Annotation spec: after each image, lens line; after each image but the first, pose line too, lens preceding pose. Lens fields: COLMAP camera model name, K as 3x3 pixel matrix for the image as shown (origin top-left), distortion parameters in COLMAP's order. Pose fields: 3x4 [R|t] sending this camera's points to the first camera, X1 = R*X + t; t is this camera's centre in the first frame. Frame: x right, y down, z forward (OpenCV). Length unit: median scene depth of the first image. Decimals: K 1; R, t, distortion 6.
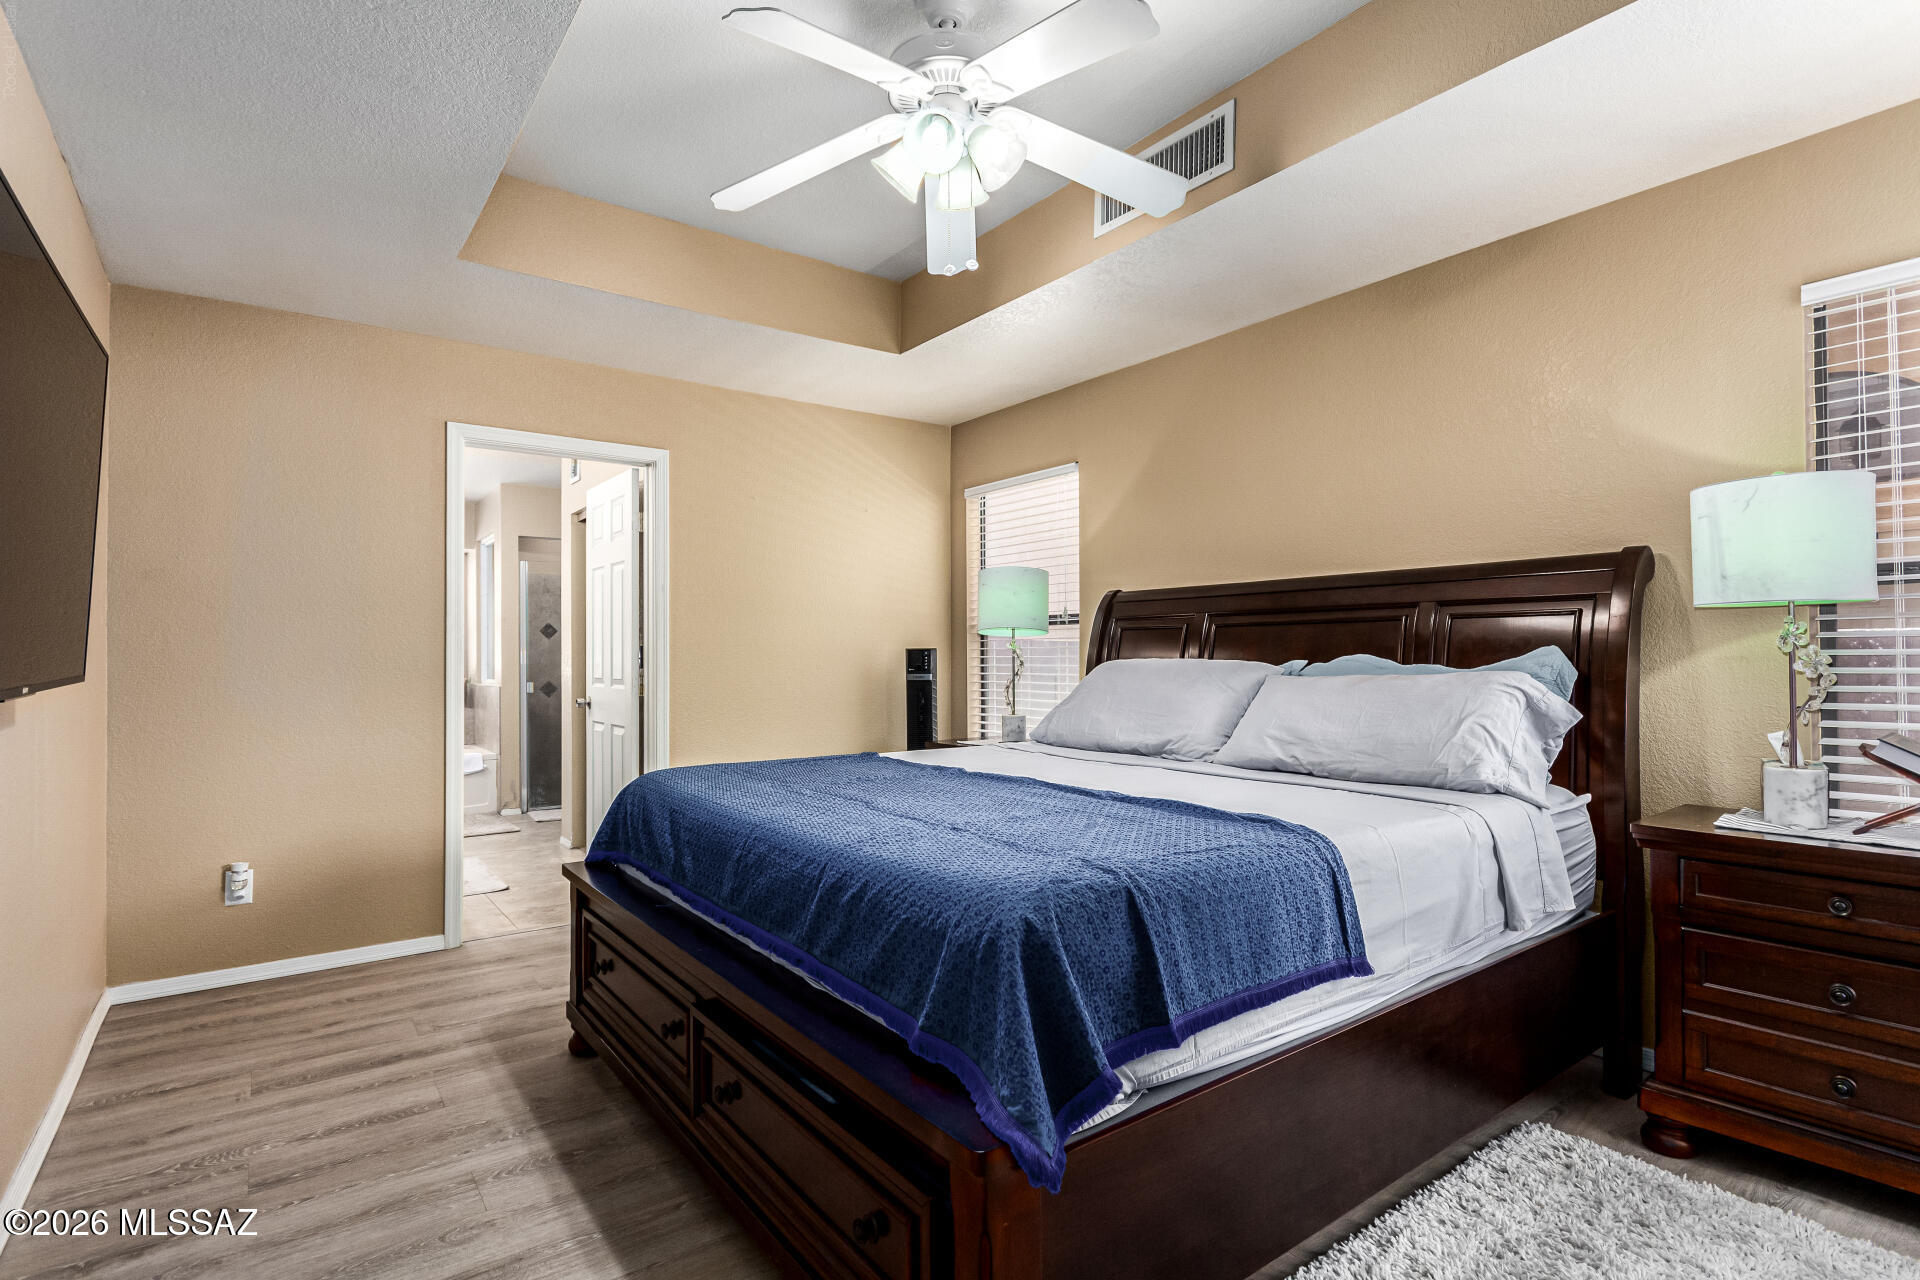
lens RADIAL K [[967.1, 0, 975.4], [0, 967.1, 646.0], [0, 0, 1]] dist [0.004544, 0.001471]
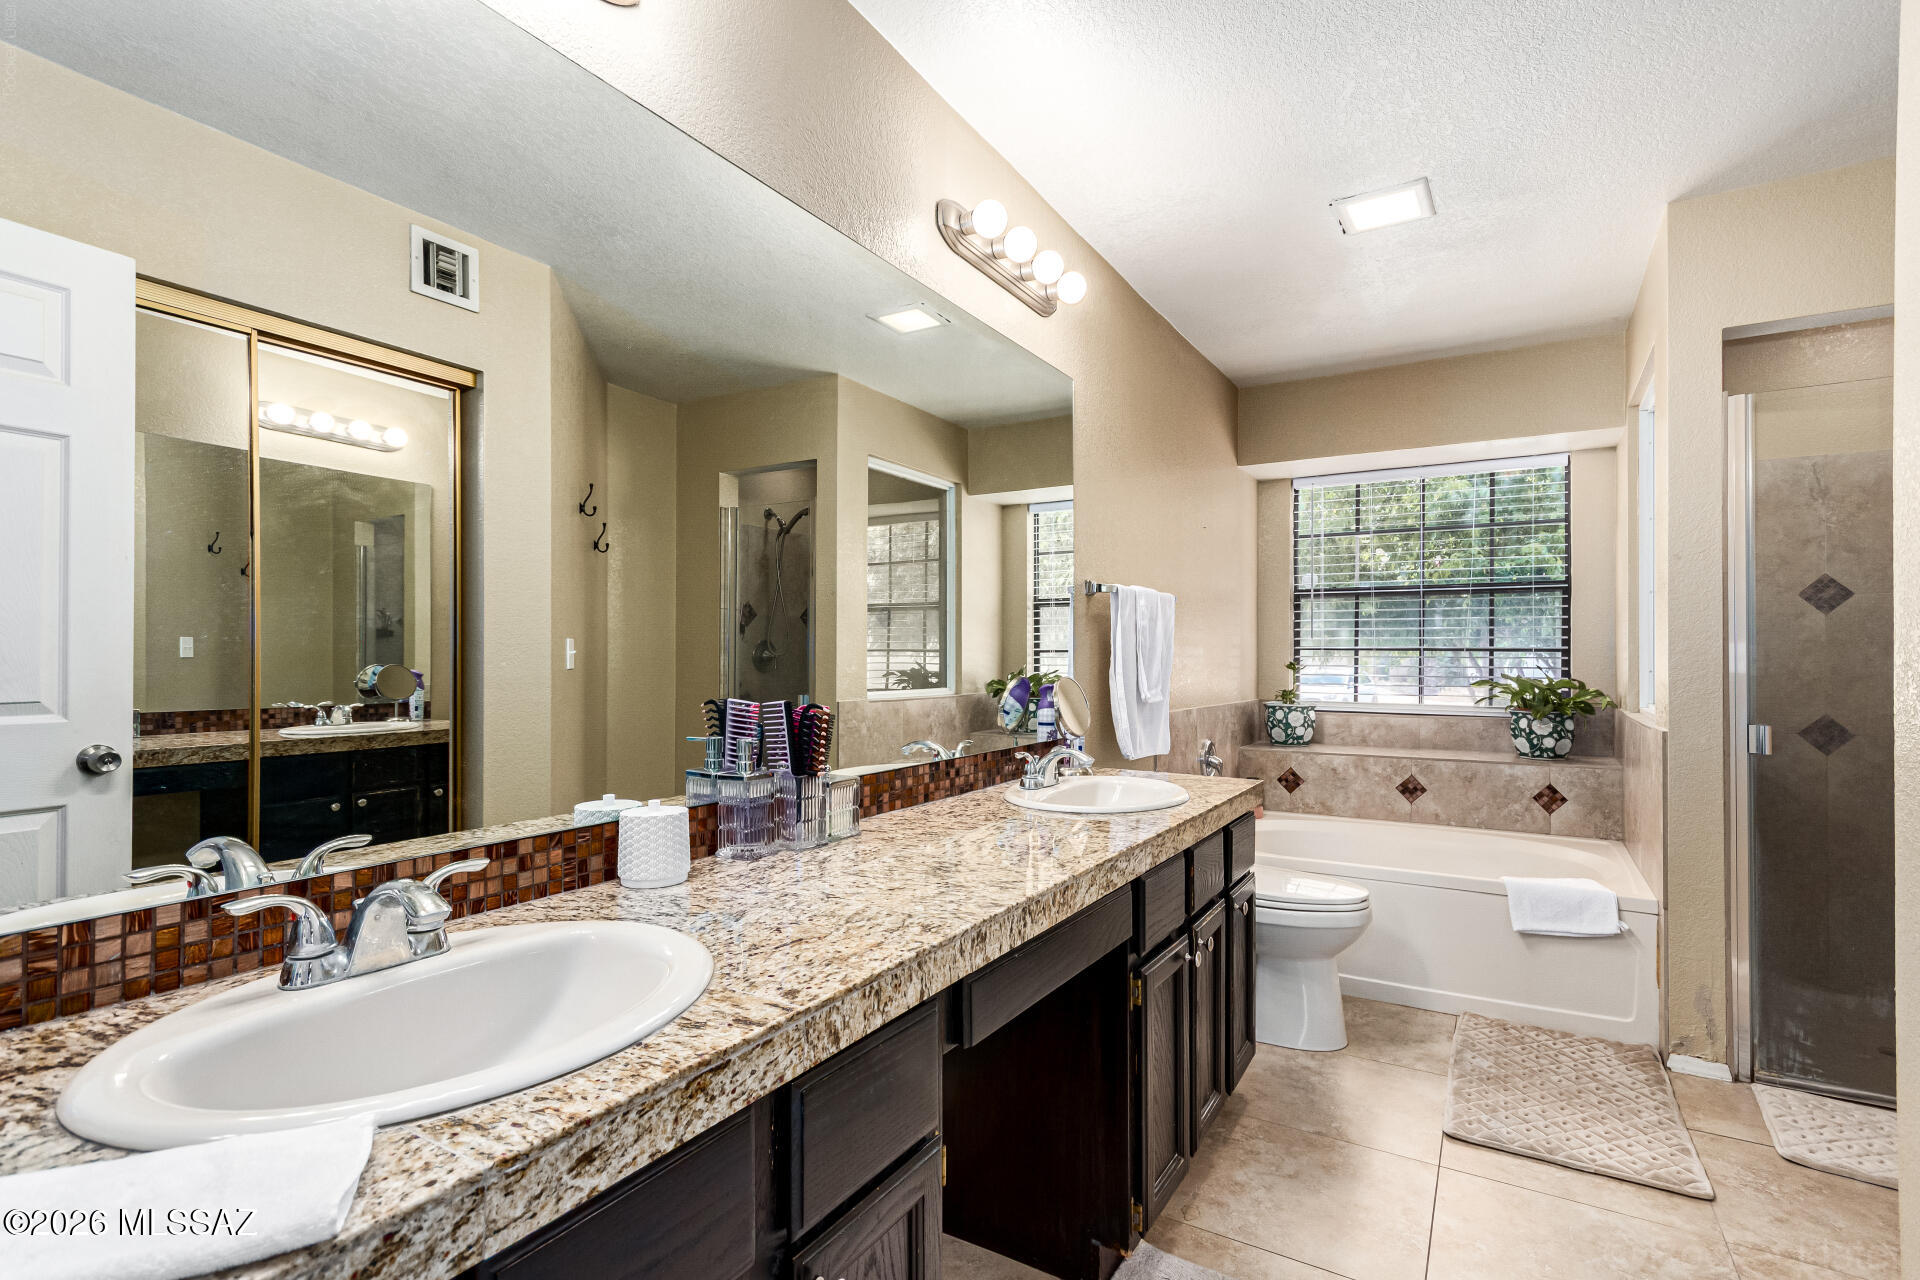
lens RADIAL K [[885.7, 0, 960.6], [0, 885.7, 648.3], [0, 0, 1]] dist [0.002864, 0.000105]
pose [[0.403161, 0.005242, -0.915114, -0.278047], [0.001454, 0.999979, 0.006369, 0.005189], [0.915128, -0.003898, 0.403145, 0.594152]]
